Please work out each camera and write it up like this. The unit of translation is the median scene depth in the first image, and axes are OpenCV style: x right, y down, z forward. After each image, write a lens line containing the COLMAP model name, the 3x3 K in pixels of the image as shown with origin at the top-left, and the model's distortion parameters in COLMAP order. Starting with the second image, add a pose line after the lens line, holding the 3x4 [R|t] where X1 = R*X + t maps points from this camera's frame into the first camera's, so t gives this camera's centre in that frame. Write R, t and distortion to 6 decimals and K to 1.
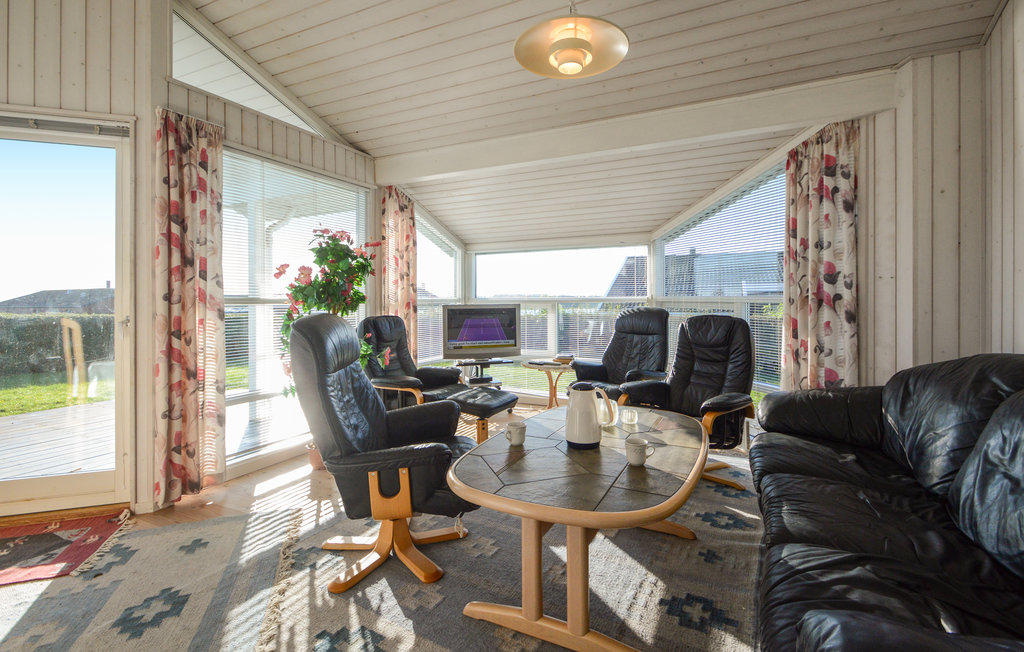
lens RADIAL K [[478.5, 0, 512.5], [0, 478.5, 301.9], [0, 0, 1]] dist [0.000968, 0.000466]
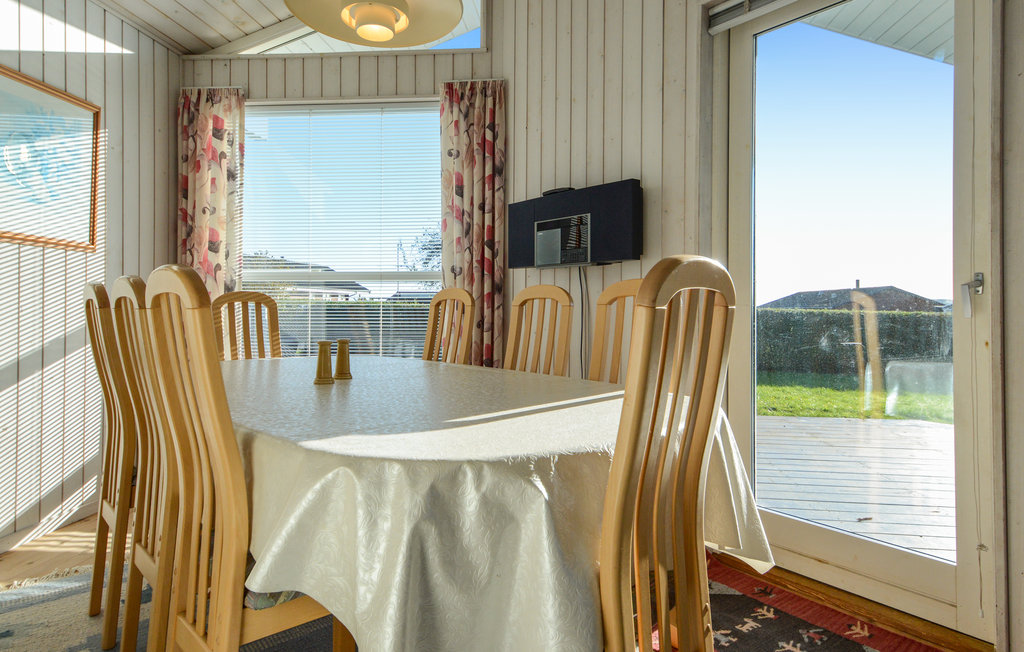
lens RADIAL K [[575.3, 0, 512.5], [0, 575.3, 301.2], [0, 0, 1]] dist [0.001807, 0.000763]
pose [[0.333166, -0.003659, -0.942861, -0.392225], [-0.009351, 0.999930, -0.007185, 0.070247], [0.942822, 0.011210, 0.333108, 0.327488]]
